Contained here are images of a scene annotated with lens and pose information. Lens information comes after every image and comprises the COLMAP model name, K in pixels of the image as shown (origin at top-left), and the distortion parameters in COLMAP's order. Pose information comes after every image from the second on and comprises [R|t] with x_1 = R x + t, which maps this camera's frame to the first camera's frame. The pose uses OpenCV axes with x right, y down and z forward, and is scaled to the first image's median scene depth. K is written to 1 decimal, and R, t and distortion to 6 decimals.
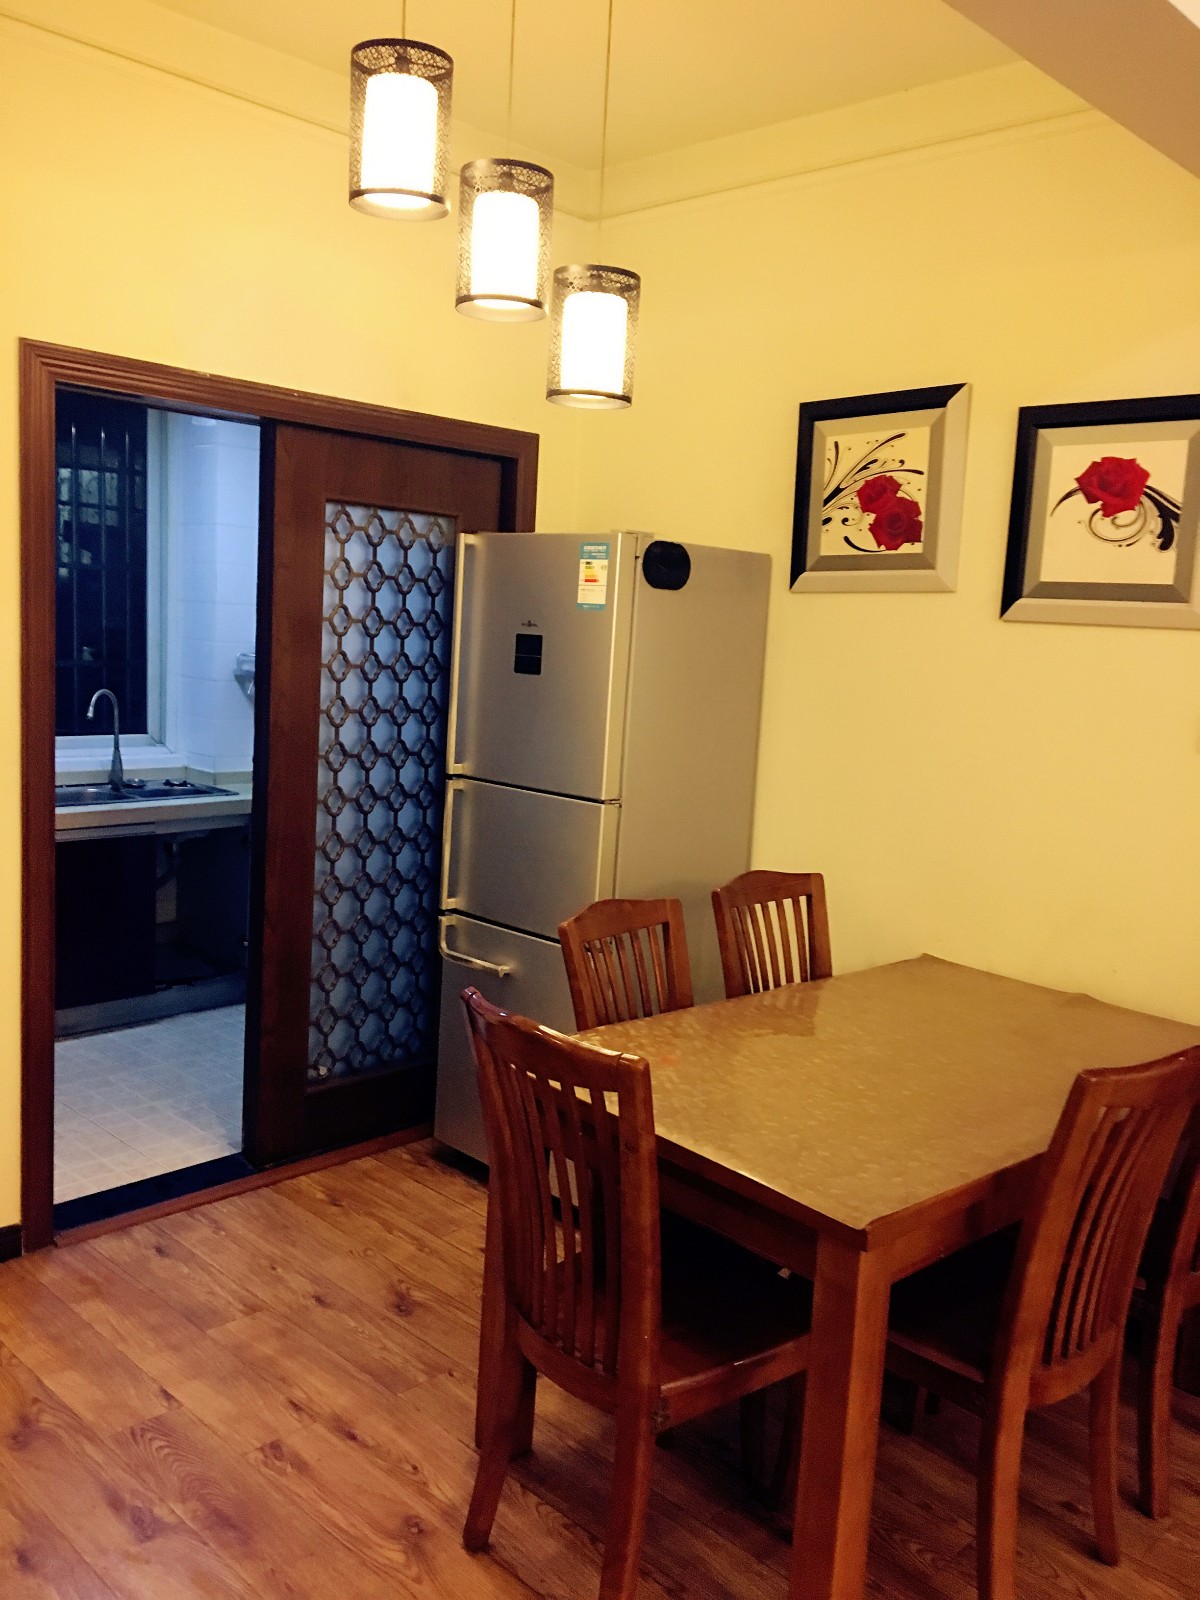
lens RADIAL K [[1350.7, 0, 600.0], [0, 1350.7, 800.0], [0, 0, 1]] dist [0.082541, -0.100019]
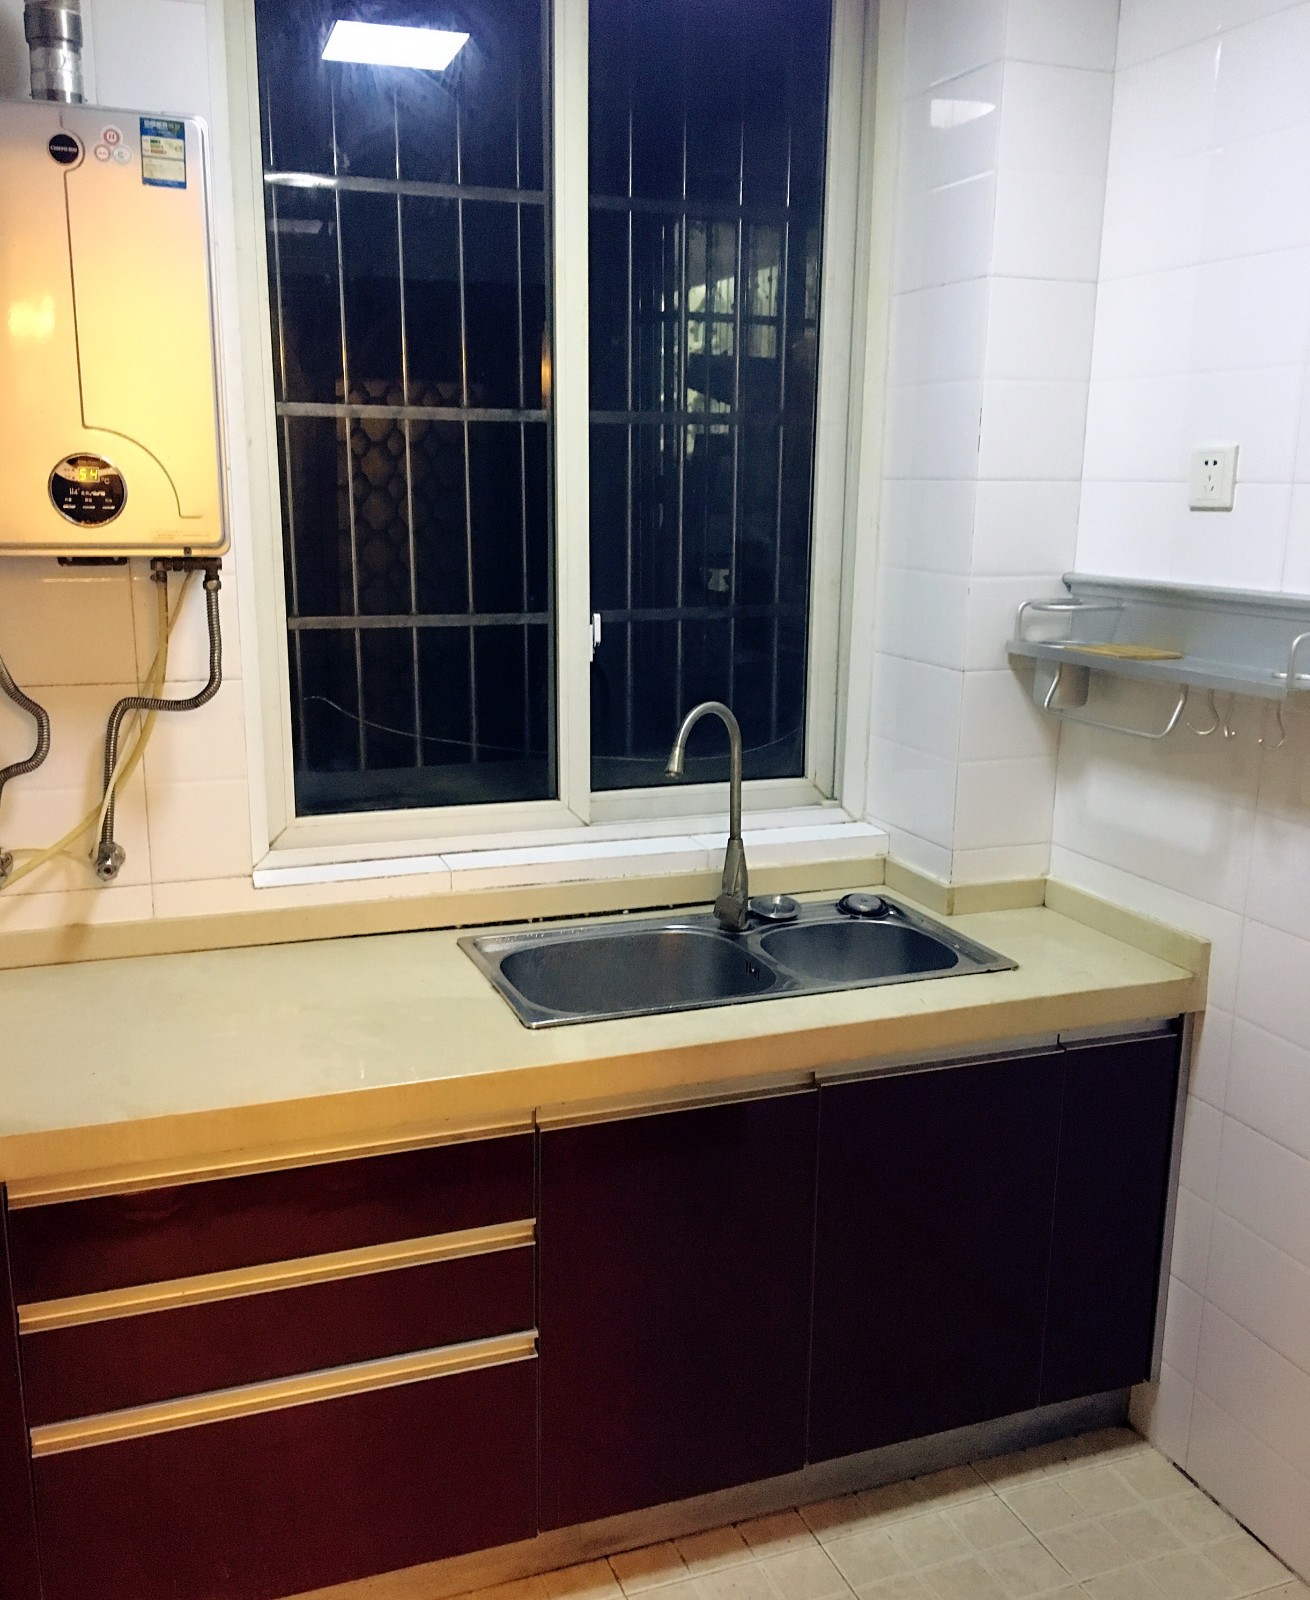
lens RADIAL K [[1511.9, 0, 653.4], [0, 1511.9, 826.6], [0, 0, 1]] dist [0.059347, -0.082430]
pose [[0.910829, 0.055067, -0.409095, -0.175372], [-0.019410, 0.995679, 0.090810, -0.079474], [0.412327, -0.074772, 0.907962, 0.532605]]
